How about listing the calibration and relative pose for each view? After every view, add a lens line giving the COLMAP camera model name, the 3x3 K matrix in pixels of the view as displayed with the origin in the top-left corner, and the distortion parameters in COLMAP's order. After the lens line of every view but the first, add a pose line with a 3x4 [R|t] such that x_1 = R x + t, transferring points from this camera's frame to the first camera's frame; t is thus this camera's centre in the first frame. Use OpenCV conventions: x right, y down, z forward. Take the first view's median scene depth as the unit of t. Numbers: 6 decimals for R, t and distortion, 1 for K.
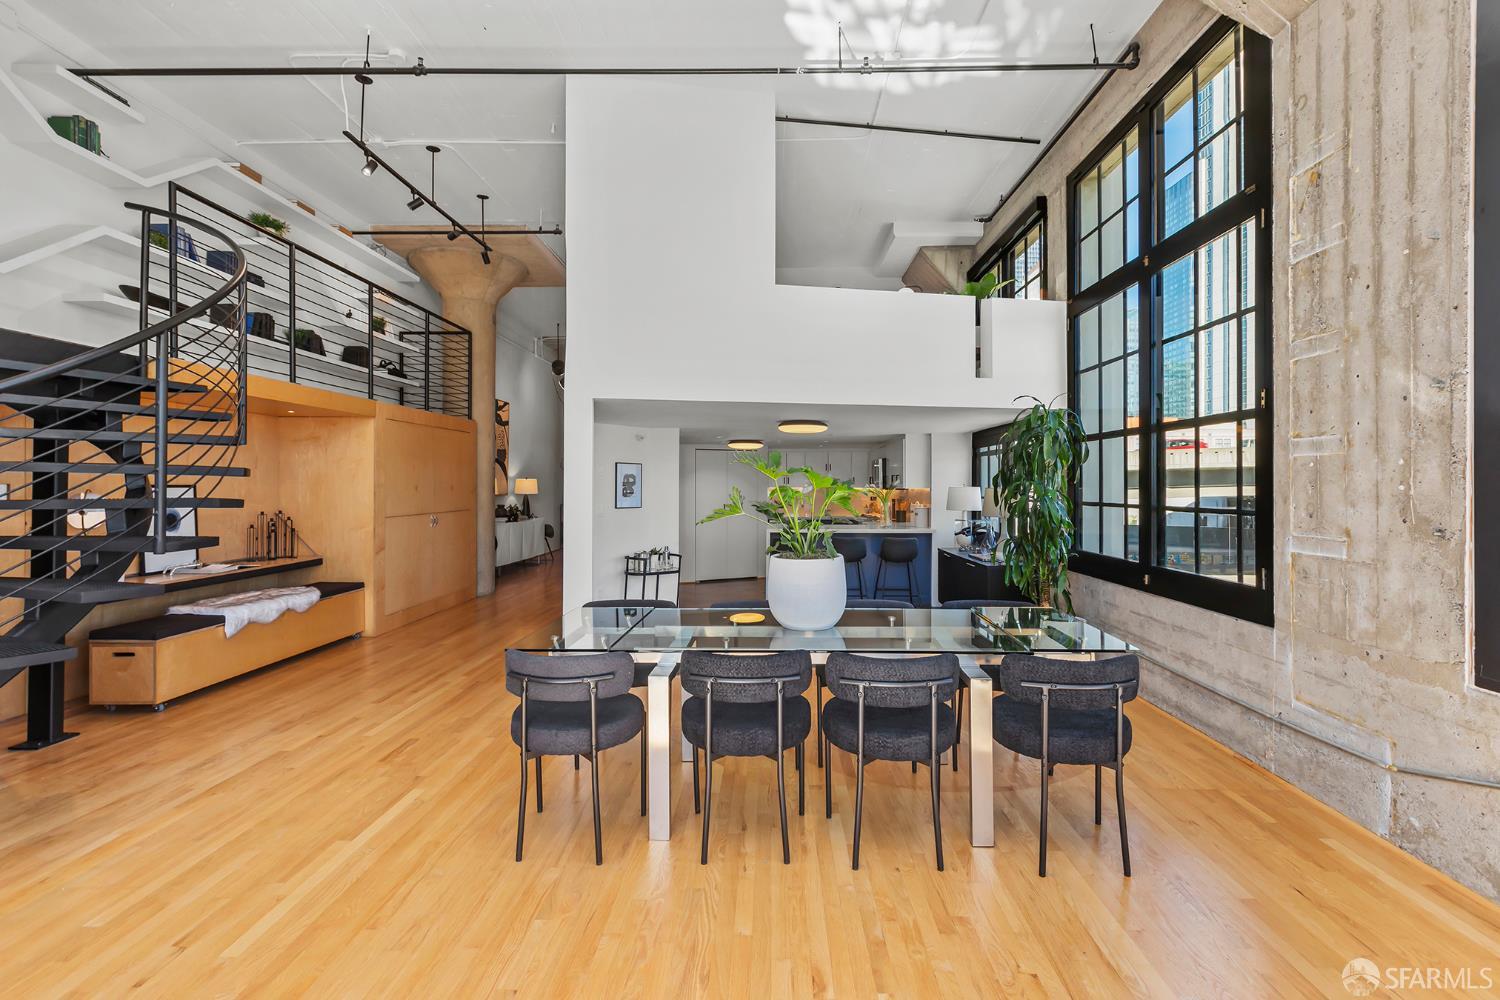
lens RADIAL K [[683.0, 0, 760.9], [0, 683.0, 483.0], [0, 0, 1]] dist [0.004243, -0.002762]
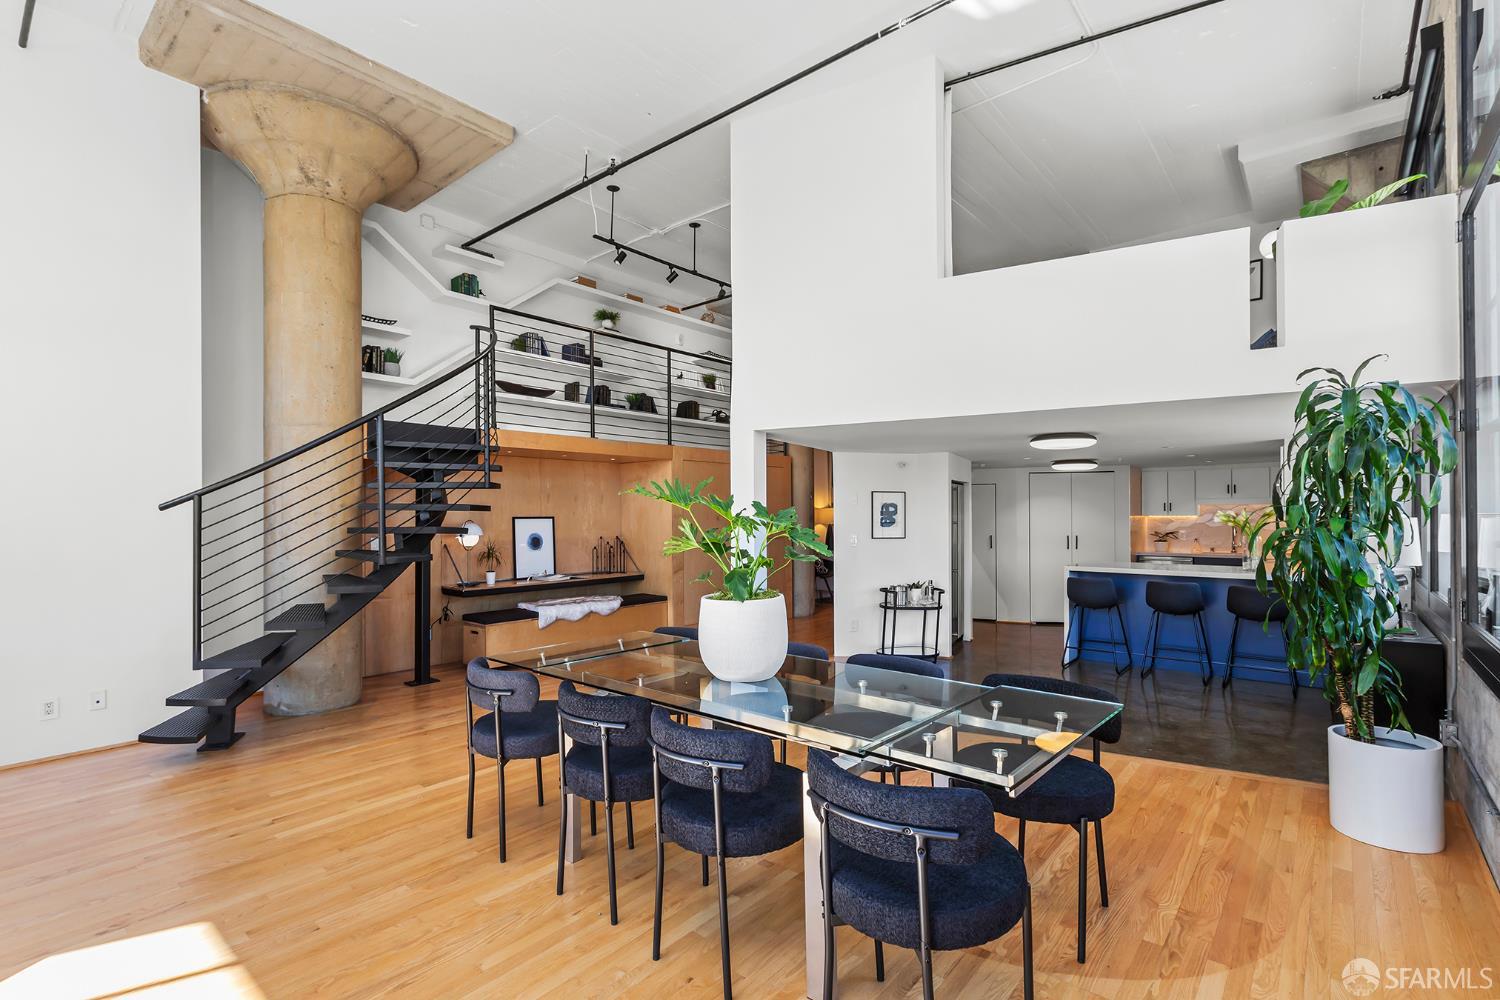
lens RADIAL K [[683.0, 0, 768.1], [0, 683.0, 511.5], [0, 0, 1]] dist [0.004243, -0.002762]
pose [[0.777684, -0.009386, -0.628585, 0.658970], [0.009545, 0.999950, -0.003122, 0.001046], [0.628583, -0.003571, 0.777735, 0.344404]]
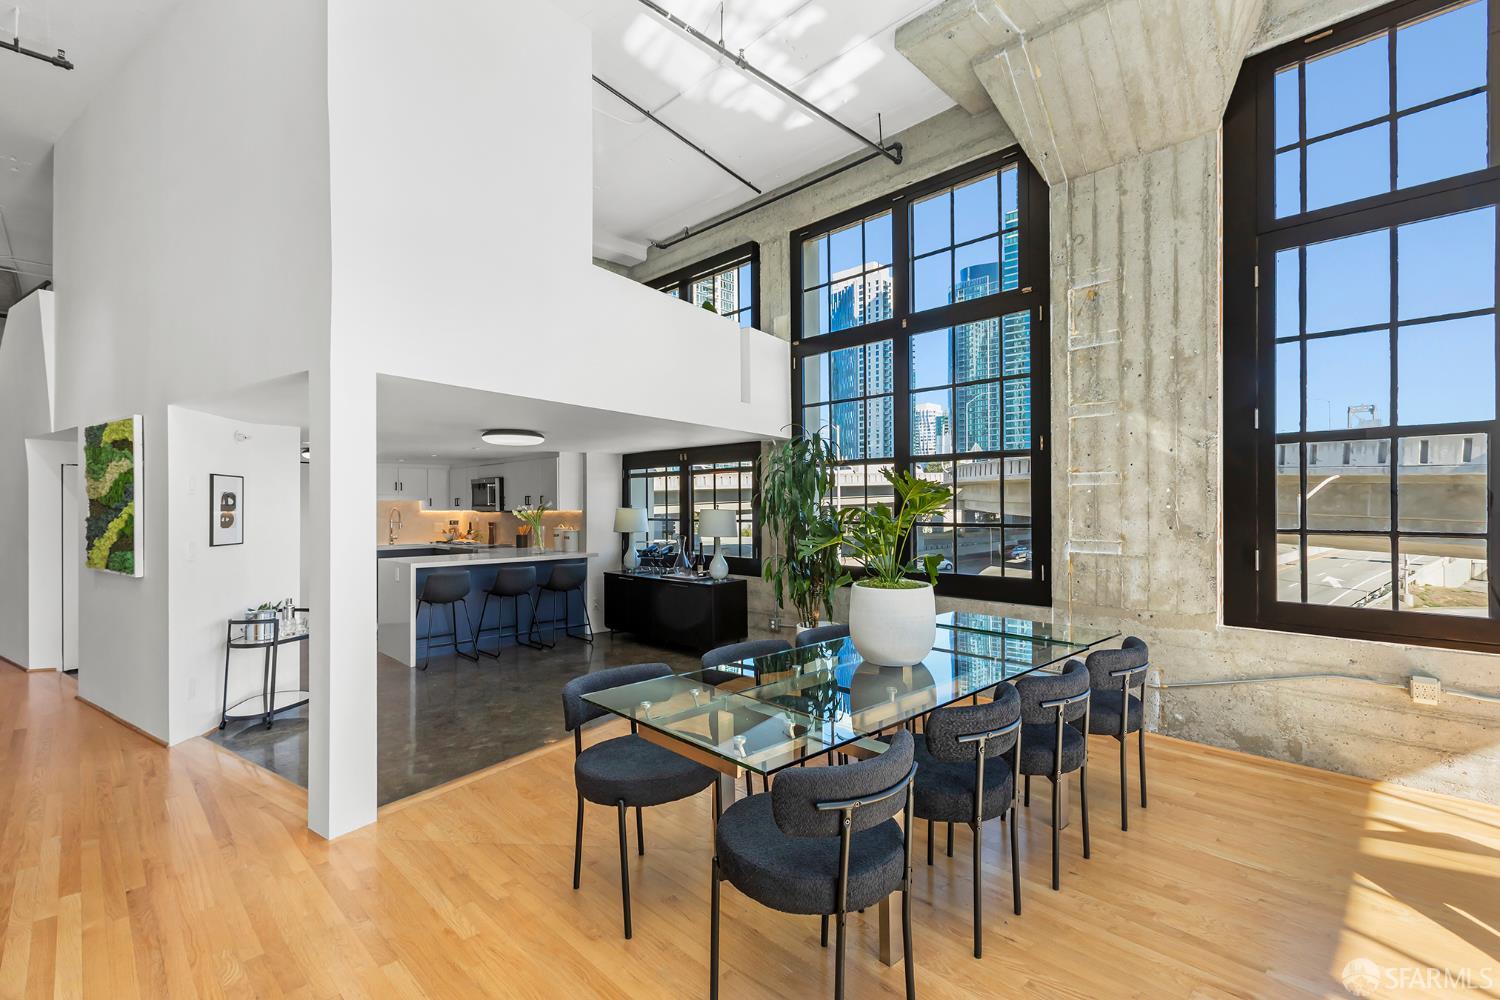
lens RADIAL K [[683.0, 0, 729.5], [0, 683.0, 504.4], [0, 0, 1]] dist [0.004243, -0.002762]
pose [[0.713026, -0.001711, 0.701136, -0.729929], [0.002616, 0.999997, -0.000220, -0.000507], [-0.701133, 0.001991, 0.713028, 0.481885]]
